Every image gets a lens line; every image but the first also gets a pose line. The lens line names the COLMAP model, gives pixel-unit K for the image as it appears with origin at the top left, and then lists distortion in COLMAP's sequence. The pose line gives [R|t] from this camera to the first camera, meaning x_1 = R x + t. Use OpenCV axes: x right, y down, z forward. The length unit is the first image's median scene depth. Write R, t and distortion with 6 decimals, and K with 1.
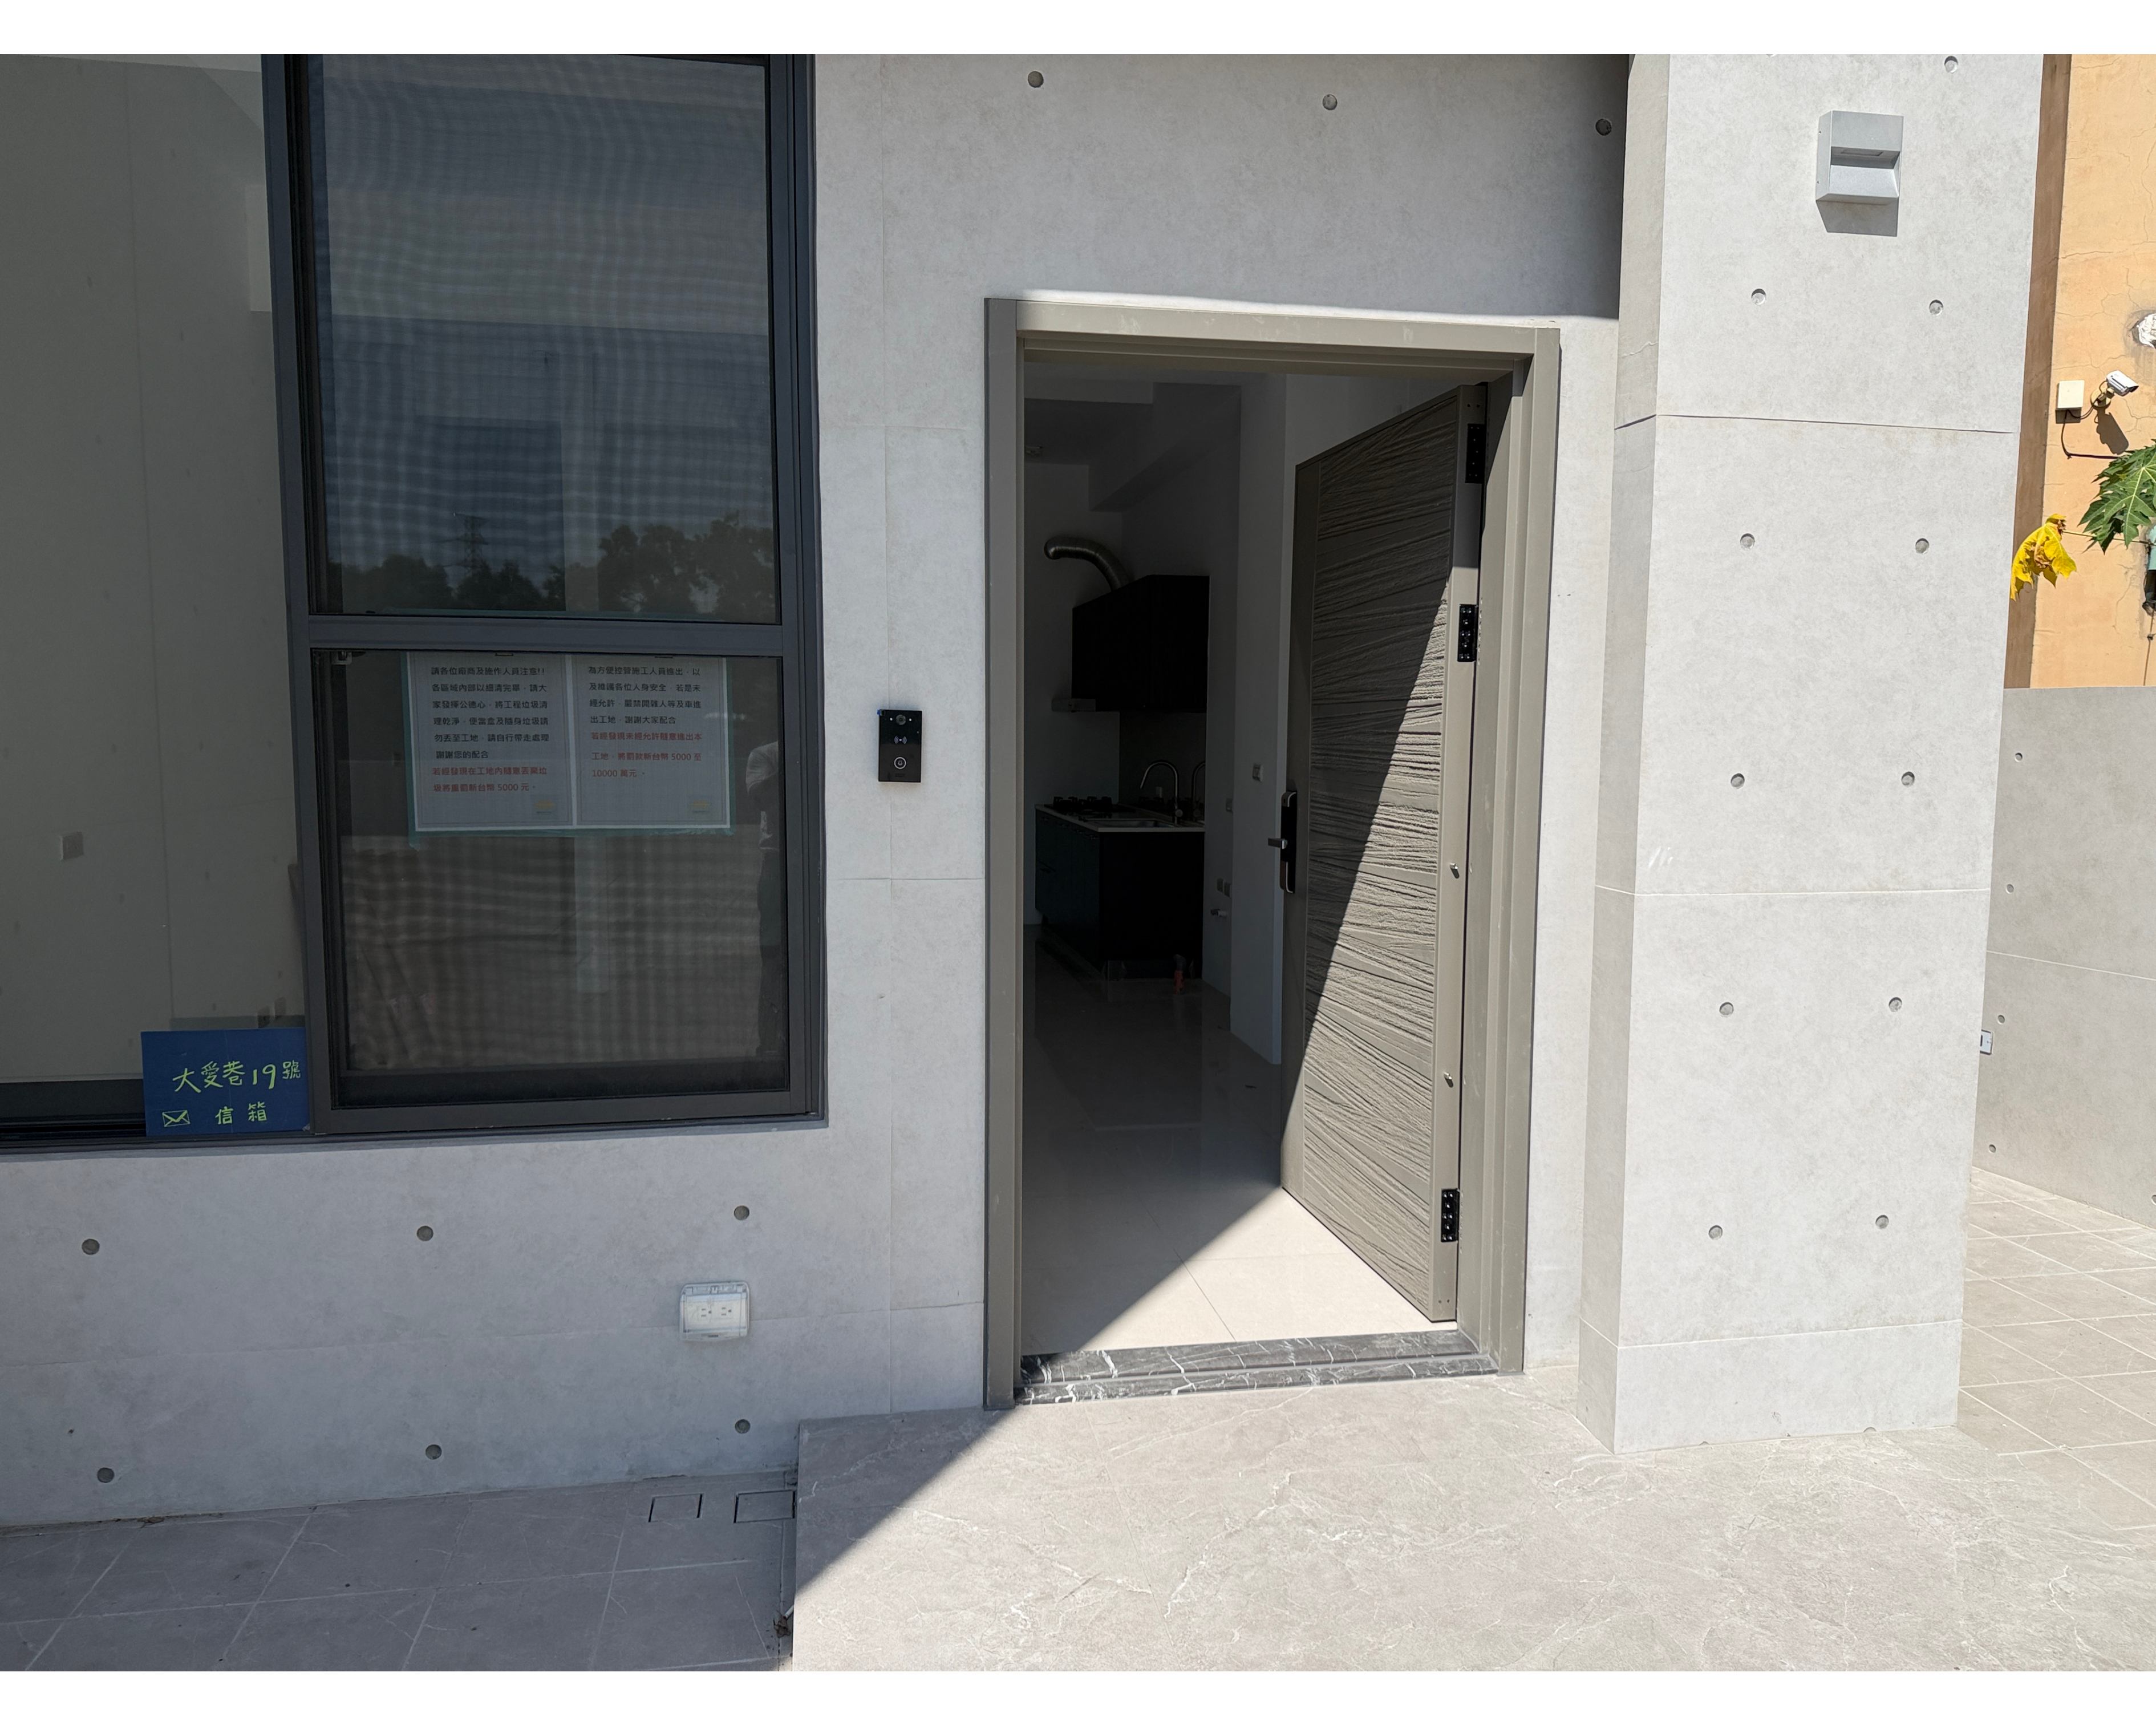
lens RADIAL K [[1565.2, 0, 1078.0], [0, 1565.2, 862.5], [0, 0, 1]] dist [0.005688, -0.010897]
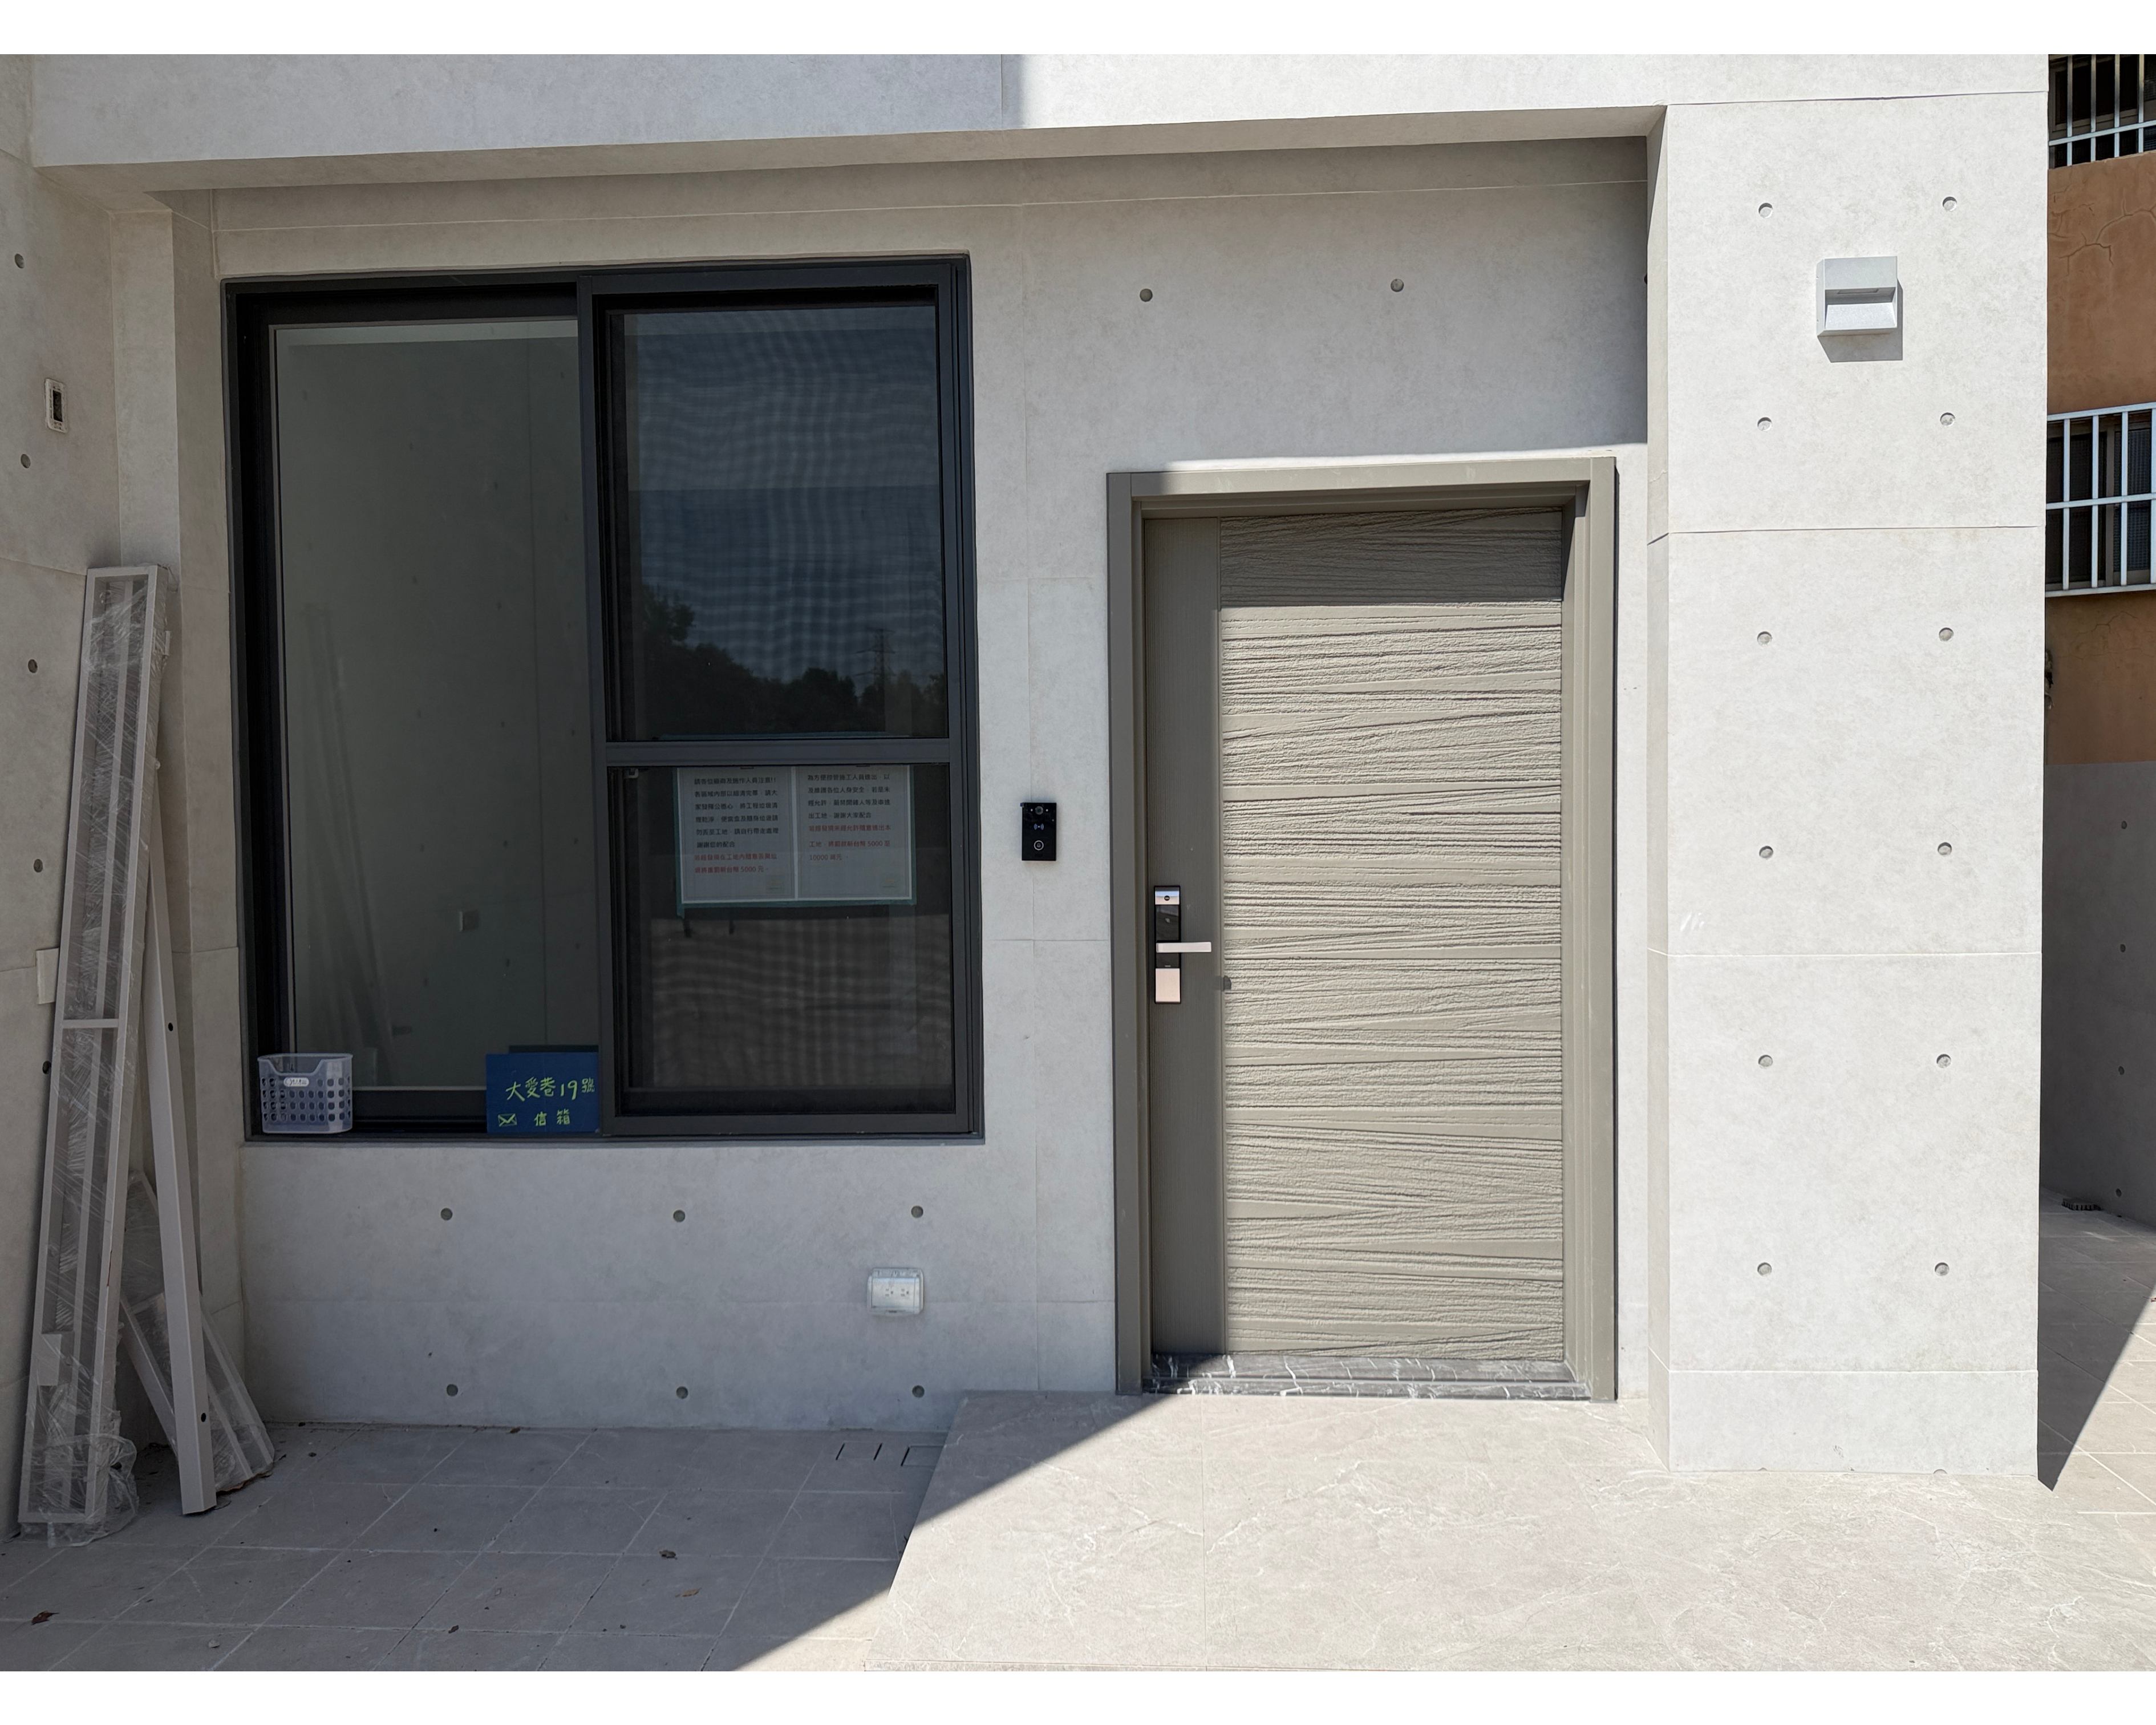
lens RADIAL K [[1577.9, 0, 1079.4], [0, 1577.9, 842.8], [0, 0, 1]] dist [0.029190, -0.048558]
pose [[0.970327, -0.013823, -0.241400, 0.217356], [-0.002974, 0.997607, -0.069077, 0.019274], [0.241778, 0.067746, 0.967964, -0.195681]]
